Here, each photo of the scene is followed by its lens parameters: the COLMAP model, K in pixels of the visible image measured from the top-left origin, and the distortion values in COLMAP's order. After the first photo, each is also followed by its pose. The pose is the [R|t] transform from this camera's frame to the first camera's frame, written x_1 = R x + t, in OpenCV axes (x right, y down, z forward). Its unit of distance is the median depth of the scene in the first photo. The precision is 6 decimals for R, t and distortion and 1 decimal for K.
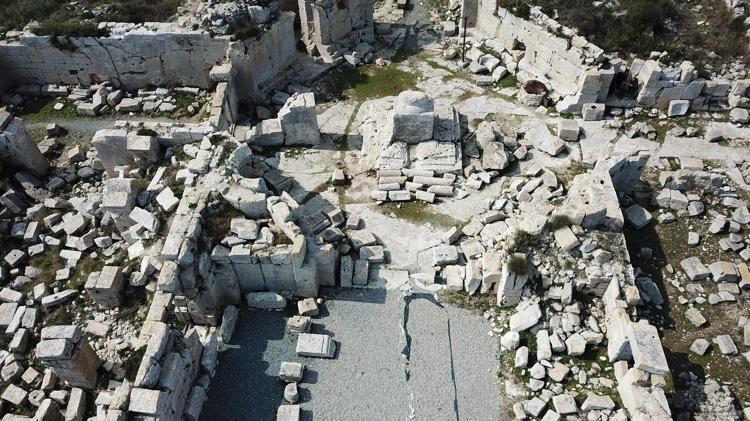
lens RADIAL K [[561.8, 0, 375.0], [0, 561.8, 210.5], [0, 0, 1]] dist [0.065141, -0.100896]
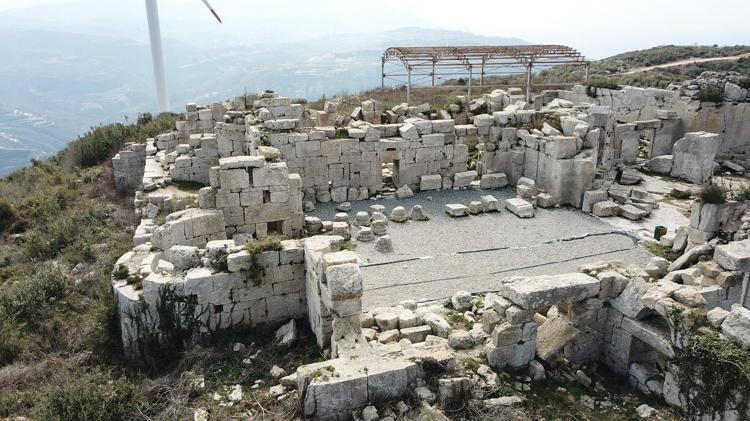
lens RADIAL K [[561.8, 0, 375.0], [0, 561.8, 210.5], [0, 0, 1]] dist [0.065141, -0.100896]
pose [[0.362347, 0.298152, -0.883068, 0.563182], [-0.704929, 0.707487, -0.050381, 0.350529], [0.609738, 0.640756, 0.466532, 0.183621]]
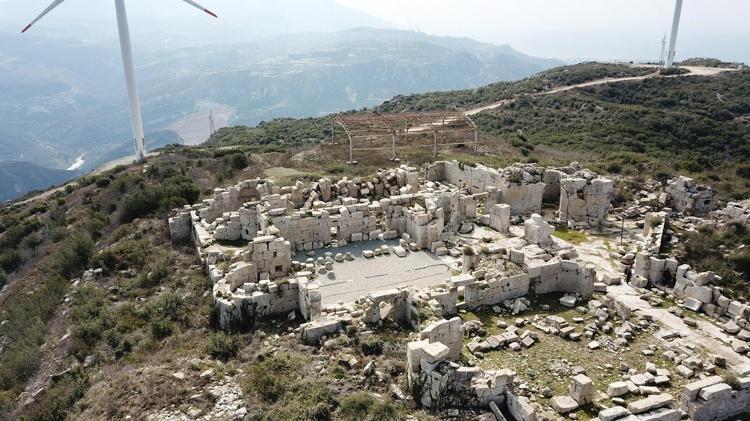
lens RADIAL K [[561.8, 0, 375.0], [0, 561.8, 210.5], [0, 0, 1]] dist [0.065141, -0.100896]
pose [[0.433940, 0.290997, -0.852653, 1.219728], [-0.681338, 0.725209, -0.099251, 0.283489], [0.589470, 0.624014, 0.512964, -0.249003]]
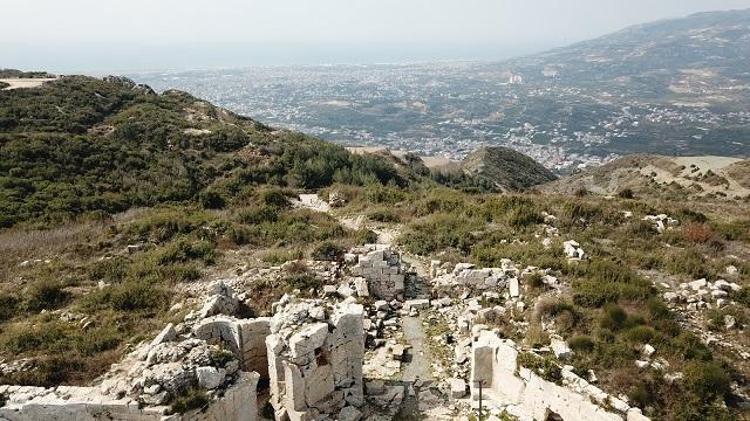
lens RADIAL K [[561.8, 0, 375.0], [0, 561.8, 210.5], [0, 0, 1]] dist [0.065141, -0.100896]
pose [[0.999936, 0.011259, 0.001104, 0.012369], [-0.009001, 0.850937, -0.525190, -0.131817], [-0.006853, 0.525146, 0.850984, 0.220242]]
